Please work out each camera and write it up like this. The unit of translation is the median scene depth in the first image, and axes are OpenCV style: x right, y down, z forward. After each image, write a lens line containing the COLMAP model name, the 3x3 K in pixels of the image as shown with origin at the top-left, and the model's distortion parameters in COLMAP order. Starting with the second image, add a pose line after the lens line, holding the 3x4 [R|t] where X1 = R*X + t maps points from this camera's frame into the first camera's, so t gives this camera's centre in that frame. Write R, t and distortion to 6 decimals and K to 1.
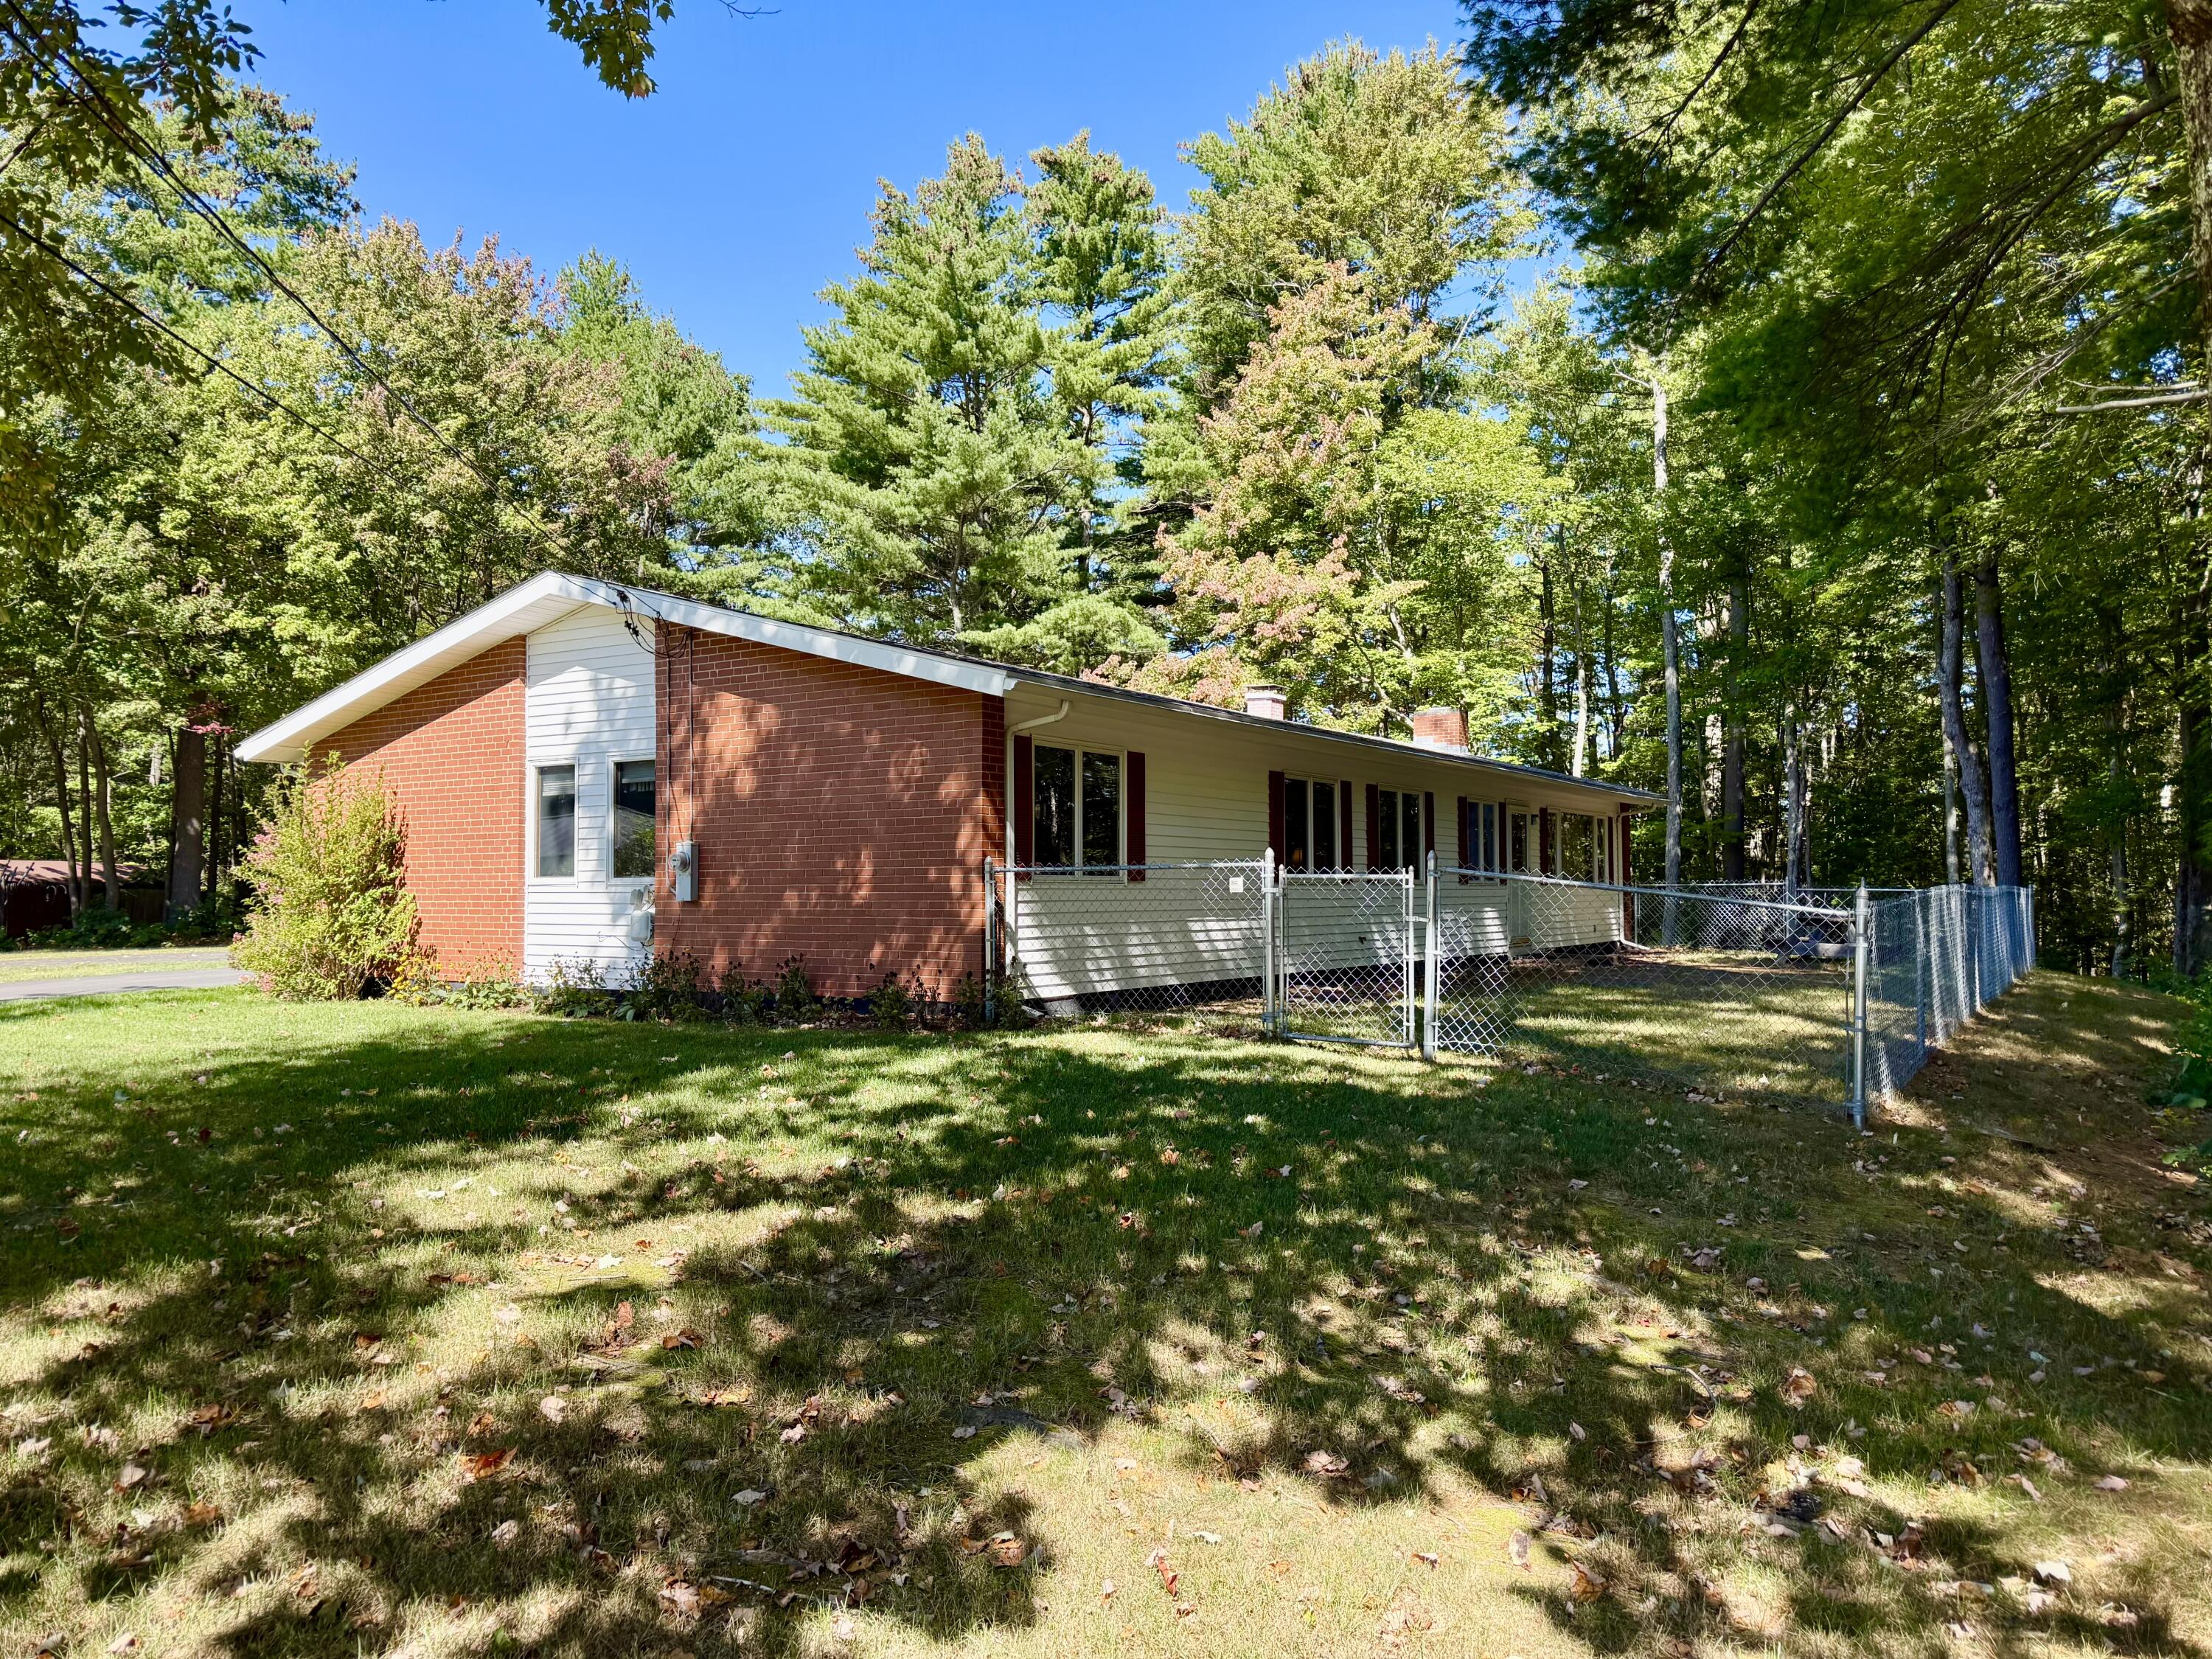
lens RADIAL K [[1544.5, 0, 1098.0], [0, 1544.5, 846.9], [0, 0, 1]] dist [0.064748, -0.079204]
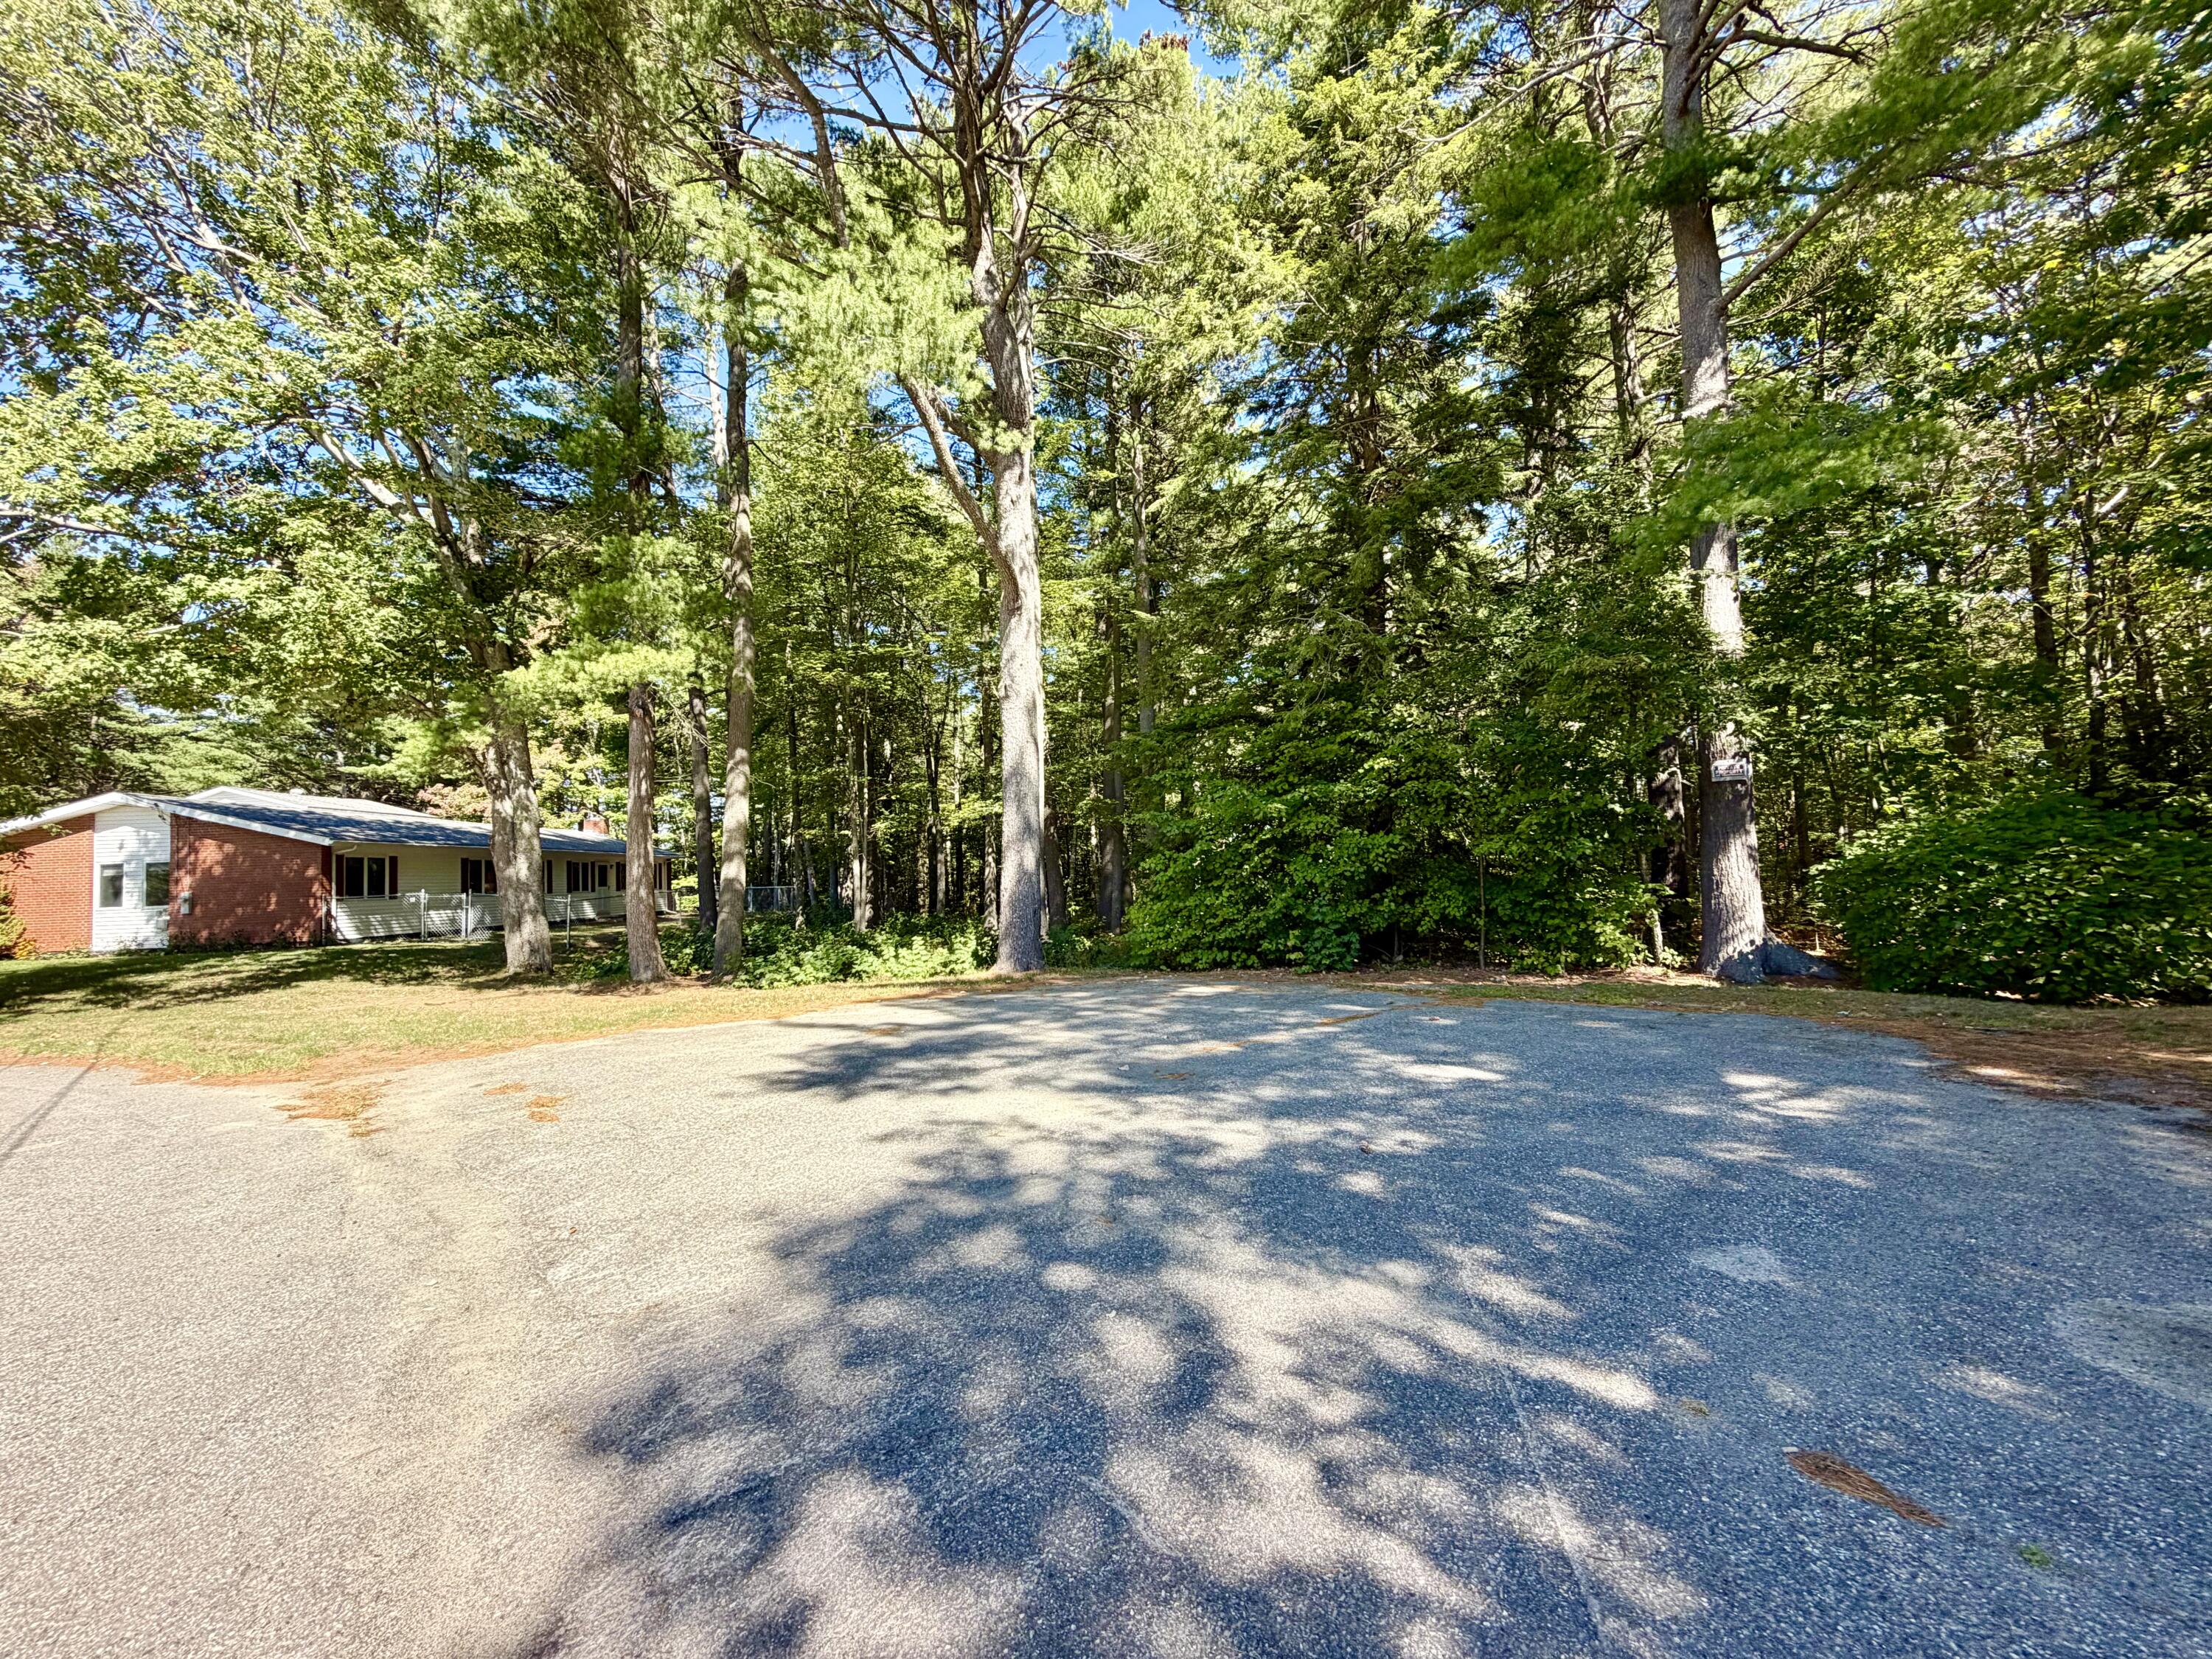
lens RADIAL K [[880.0, 0, 1089.9], [0, 880.0, 830.5], [0, 0, 1]] dist [0.000070, 0.000171]
pose [[0.826894, -0.002230, 0.562354, 0.089841], [0.020873, 0.999425, -0.026729, -0.018626], [-0.561971, 0.033840, 0.826465, -0.586767]]
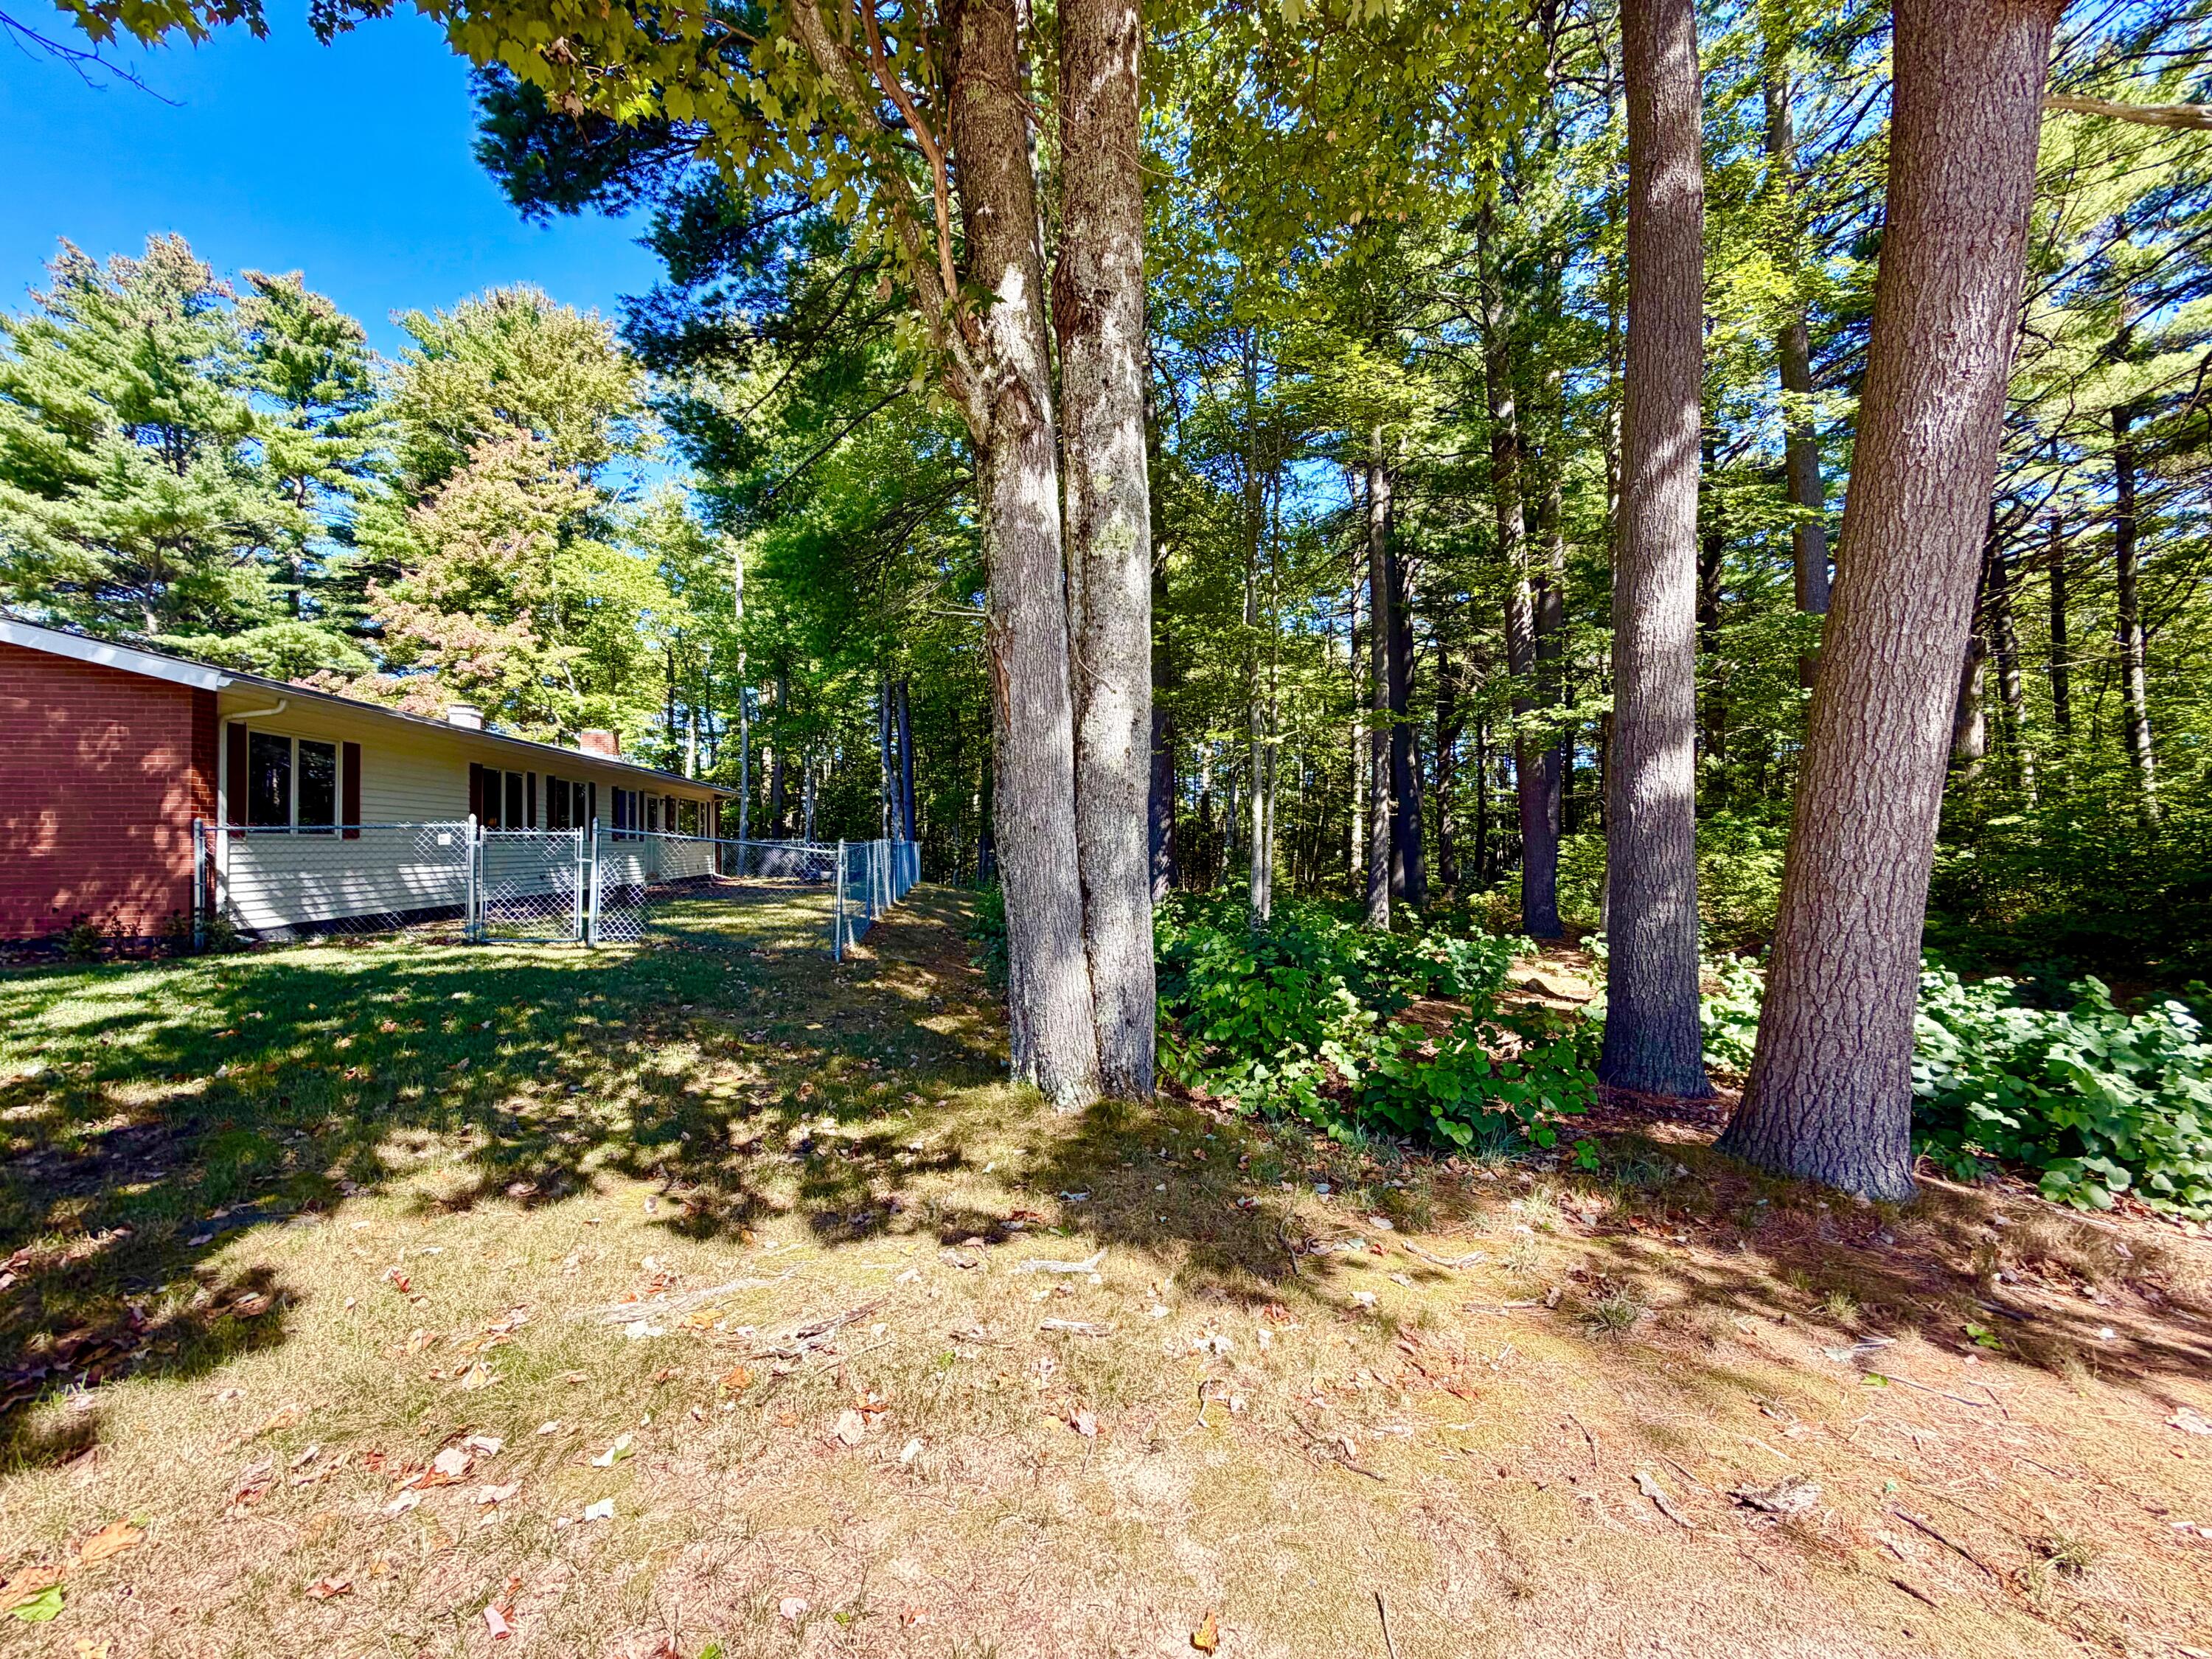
lens RADIAL K [[880.0, 0, 1095.6], [0, 880.0, 824.5], [0, 0, 1]] dist [0.000070, 0.000171]
pose [[0.742846, 0.010267, 0.669383, -0.003327], [-0.012421, 0.999922, -0.001553, 0.001653], [-0.669347, -0.007161, 0.742916, -0.008702]]
